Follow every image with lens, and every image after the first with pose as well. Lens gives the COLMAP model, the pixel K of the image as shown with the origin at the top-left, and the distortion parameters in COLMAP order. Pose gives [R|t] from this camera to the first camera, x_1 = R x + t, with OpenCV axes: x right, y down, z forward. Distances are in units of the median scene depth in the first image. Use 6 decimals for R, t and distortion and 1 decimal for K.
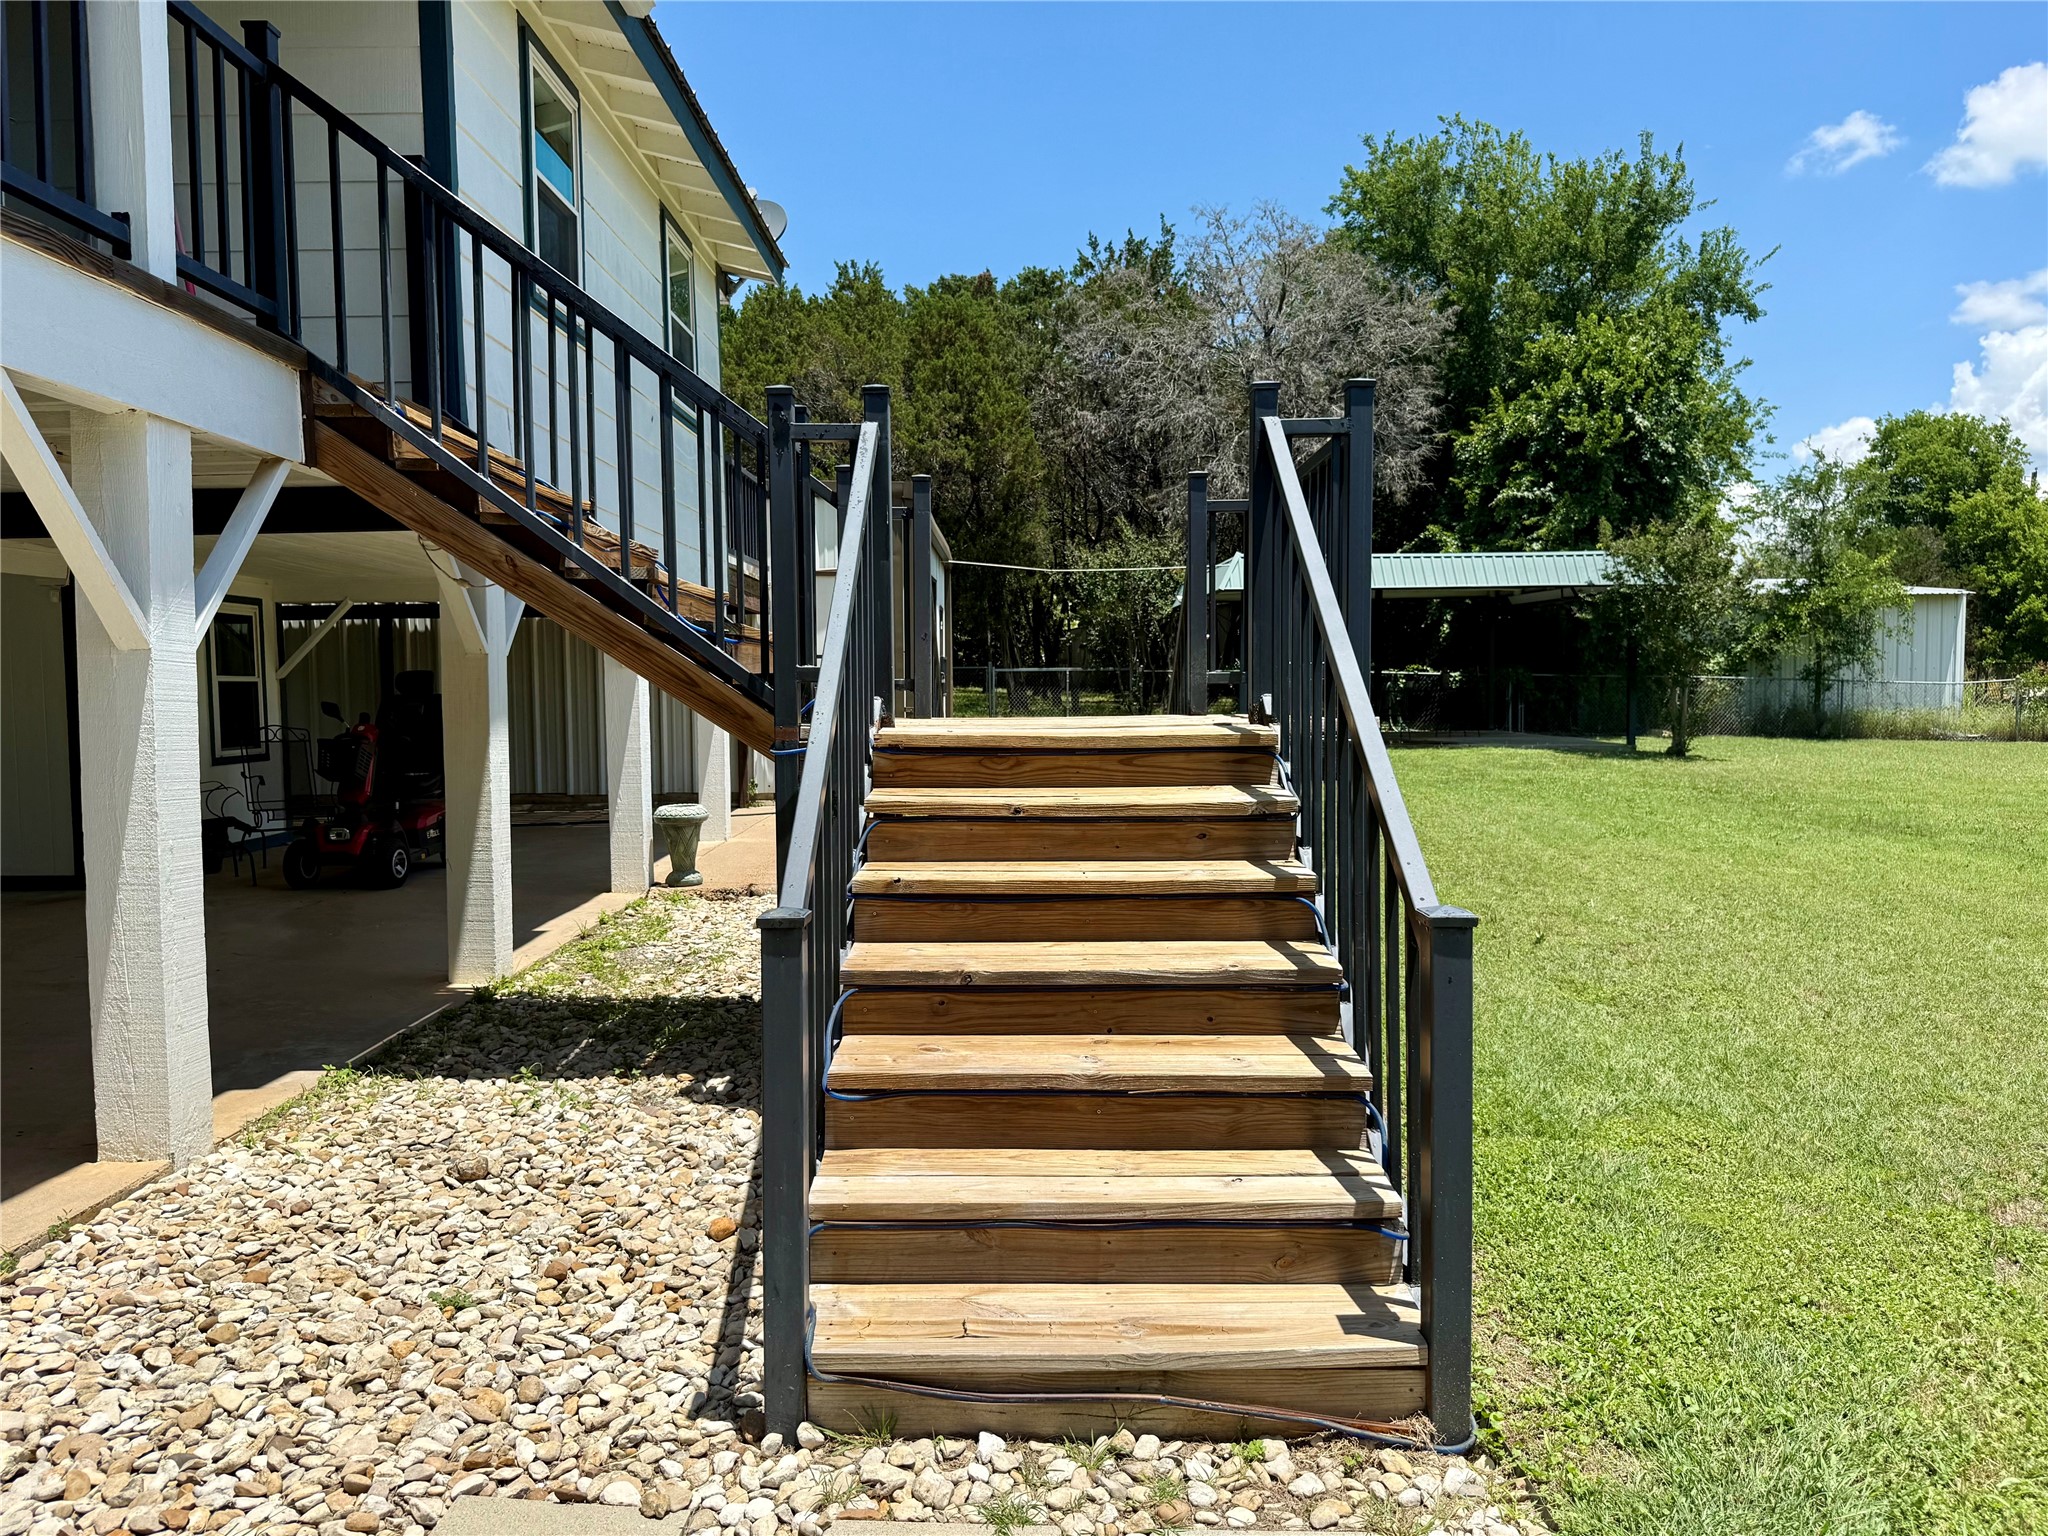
lens RADIAL K [[1449.5, 0, 1011.5], [0, 1449.5, 766.4], [0, 0, 1]] dist [0.020481, -0.011138]
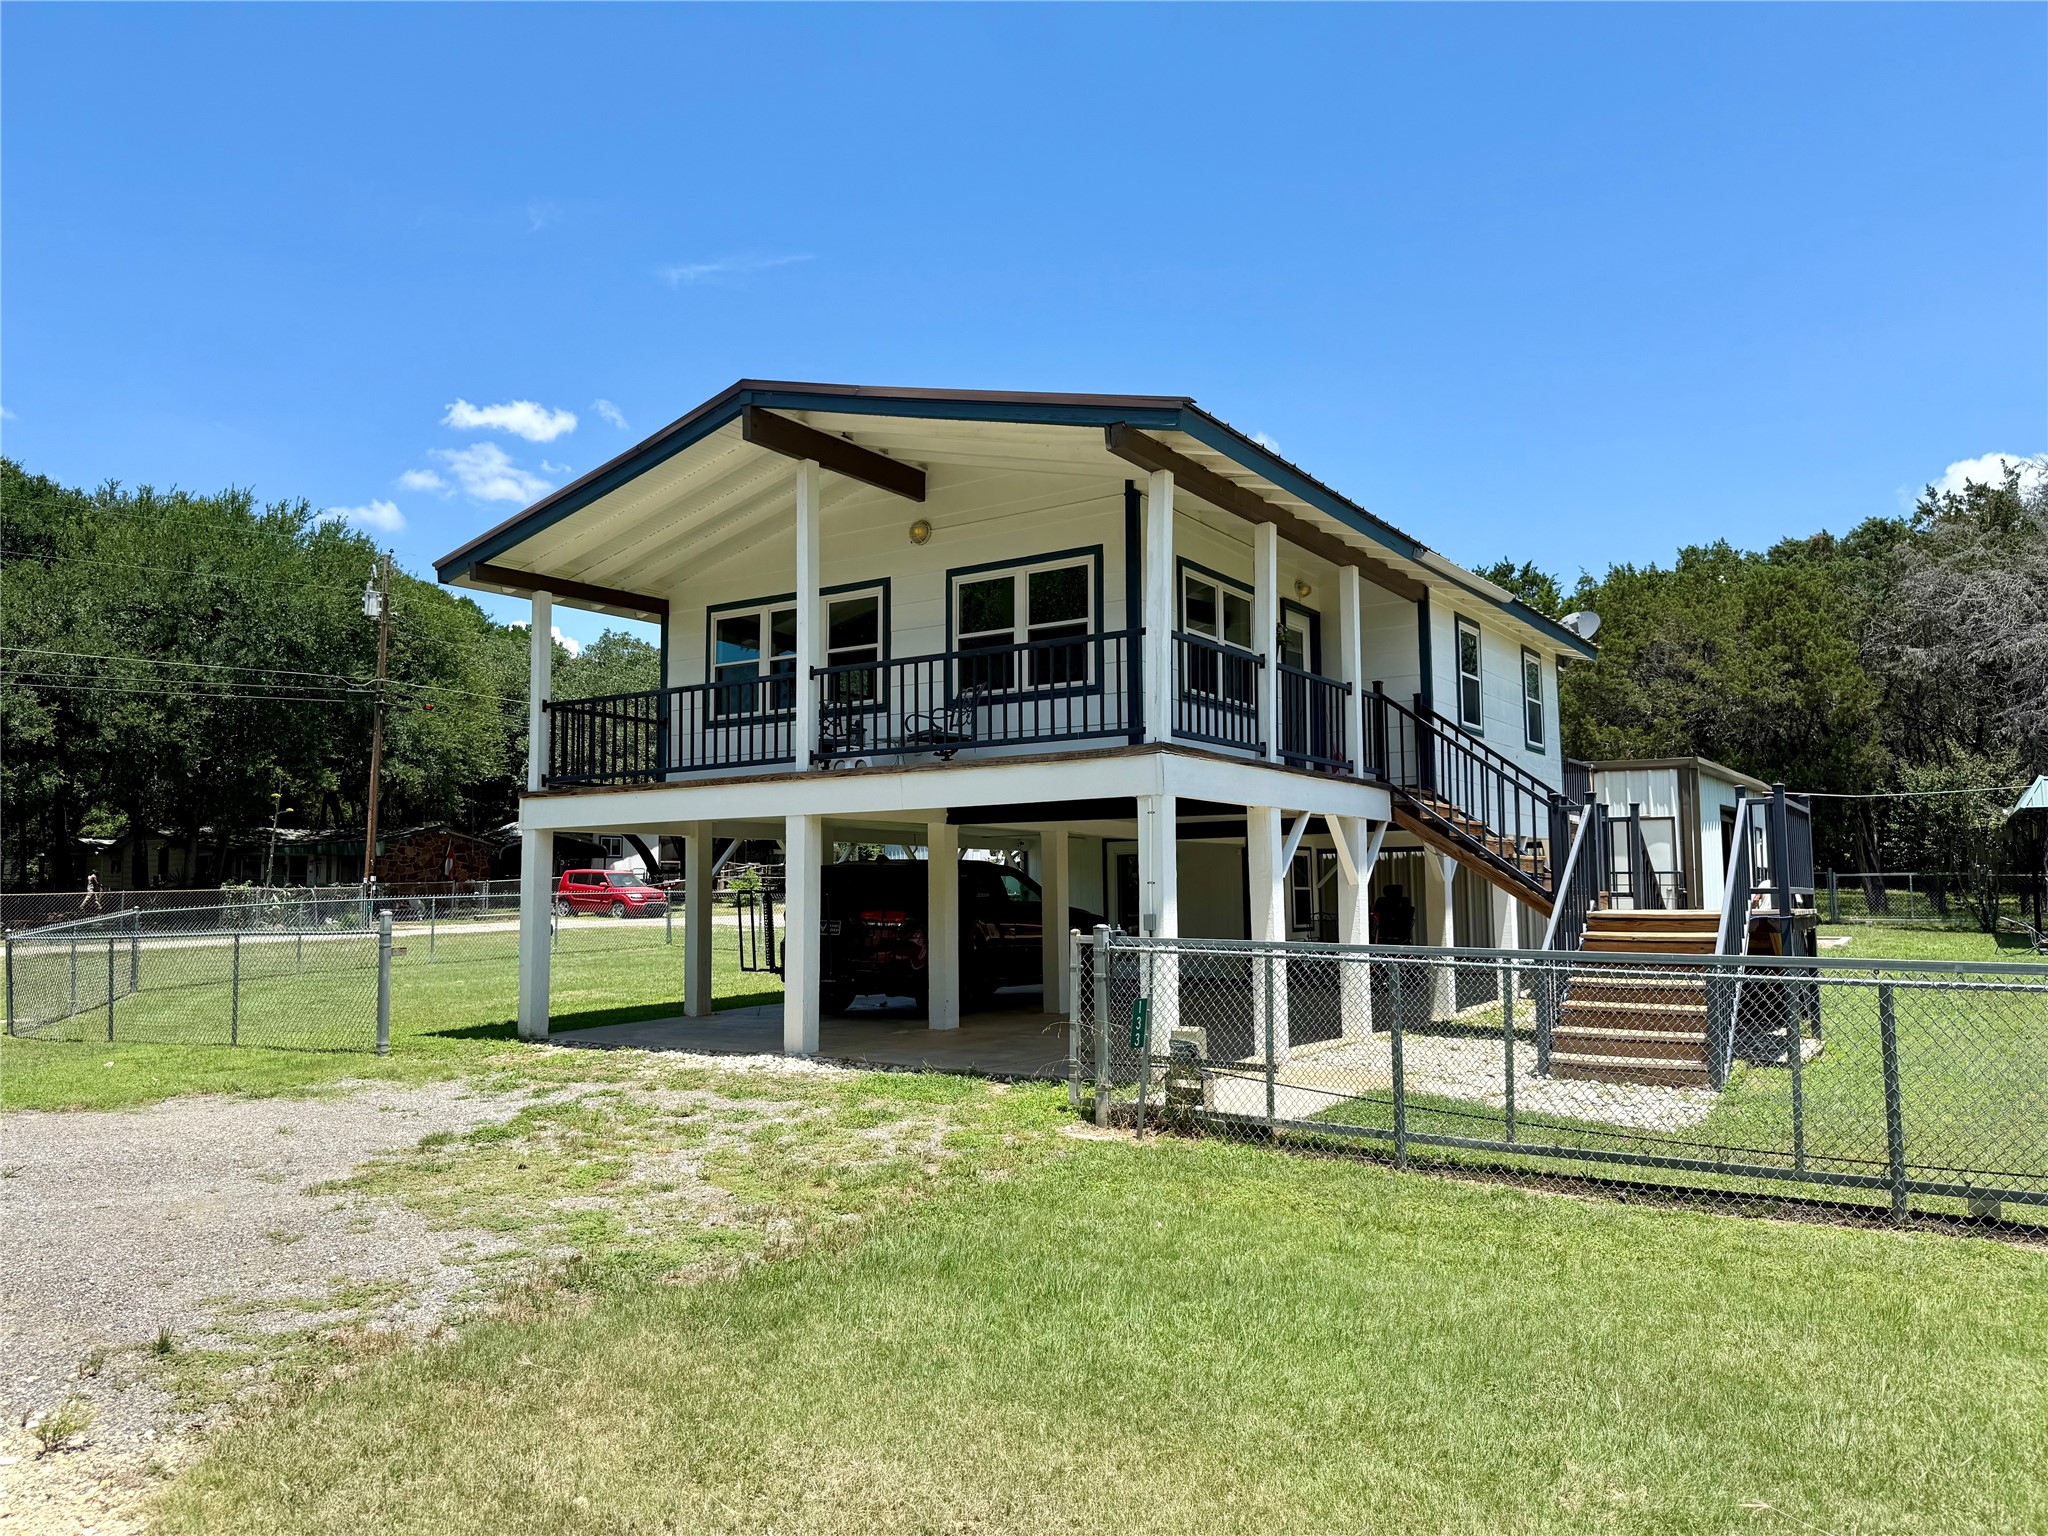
lens RADIAL K [[1449.5, 0, 1009.7], [0, 1449.5, 767.2], [0, 0, 1]] dist [0.020481, -0.011138]
pose [[0.828417, -0.047205, -0.558119, 0.100972], [-0.027674, 0.991776, -0.124960, 0.014405], [0.559428, 0.118964, 0.820297, -0.358525]]
